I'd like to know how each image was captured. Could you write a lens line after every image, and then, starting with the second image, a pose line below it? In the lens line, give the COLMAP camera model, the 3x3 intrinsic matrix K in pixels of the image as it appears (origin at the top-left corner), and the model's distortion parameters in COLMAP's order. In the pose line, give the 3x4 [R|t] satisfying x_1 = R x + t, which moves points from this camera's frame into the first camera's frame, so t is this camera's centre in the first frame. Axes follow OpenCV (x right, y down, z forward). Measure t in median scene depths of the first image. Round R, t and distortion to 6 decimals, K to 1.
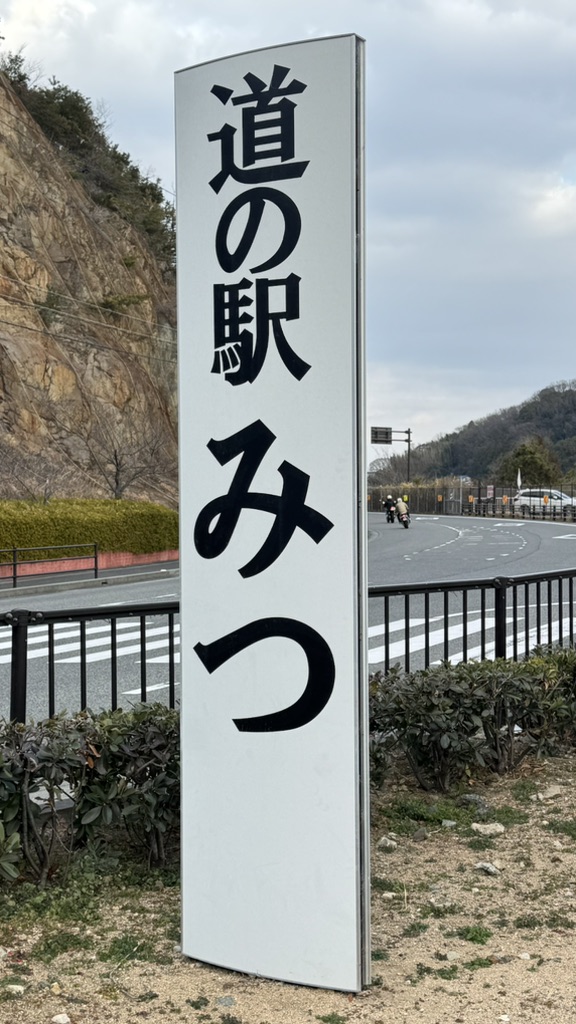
lens RADIAL K [[1402.7, 0, 281.5], [0, 1402.7, 513.3], [0, 0, 1]] dist [0.144916, 0.000000]
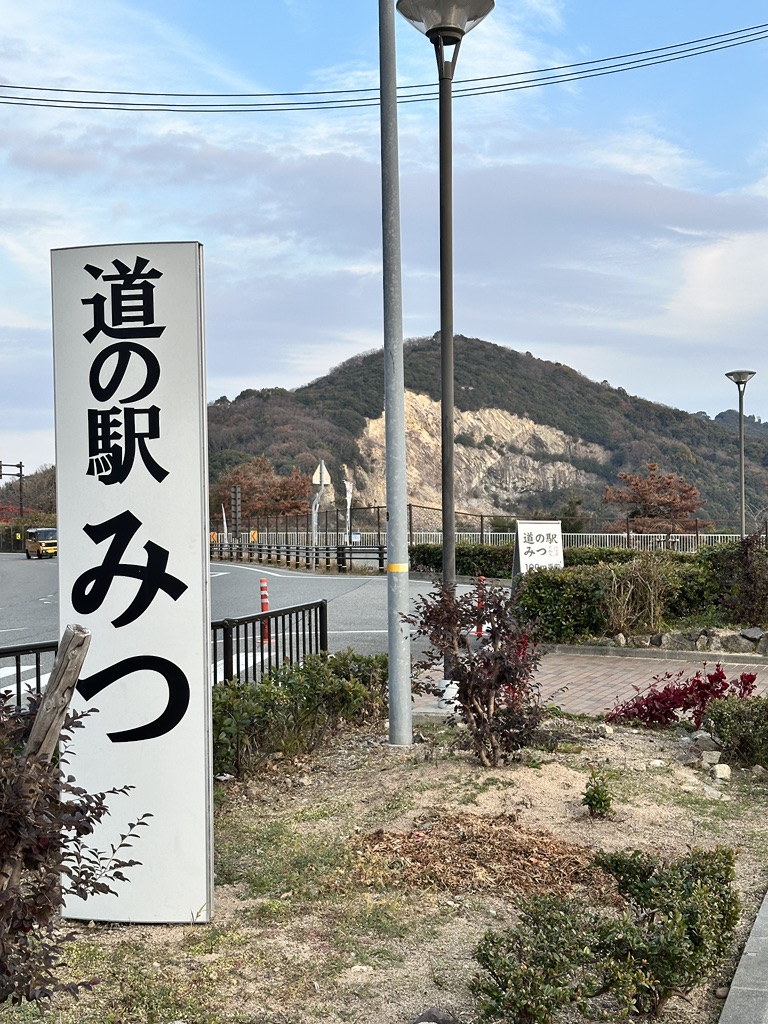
lens RADIAL K [[1479.8, 0, 395.9], [0, 1479.8, 495.3], [0, 0, 1]] dist [0.154643, 0.000000]
pose [[0.937356, -0.004703, 0.348341, -0.271766], [0.016286, 0.999407, -0.030332, -0.033066], [-0.347991, 0.034106, 0.936877, -0.437168]]
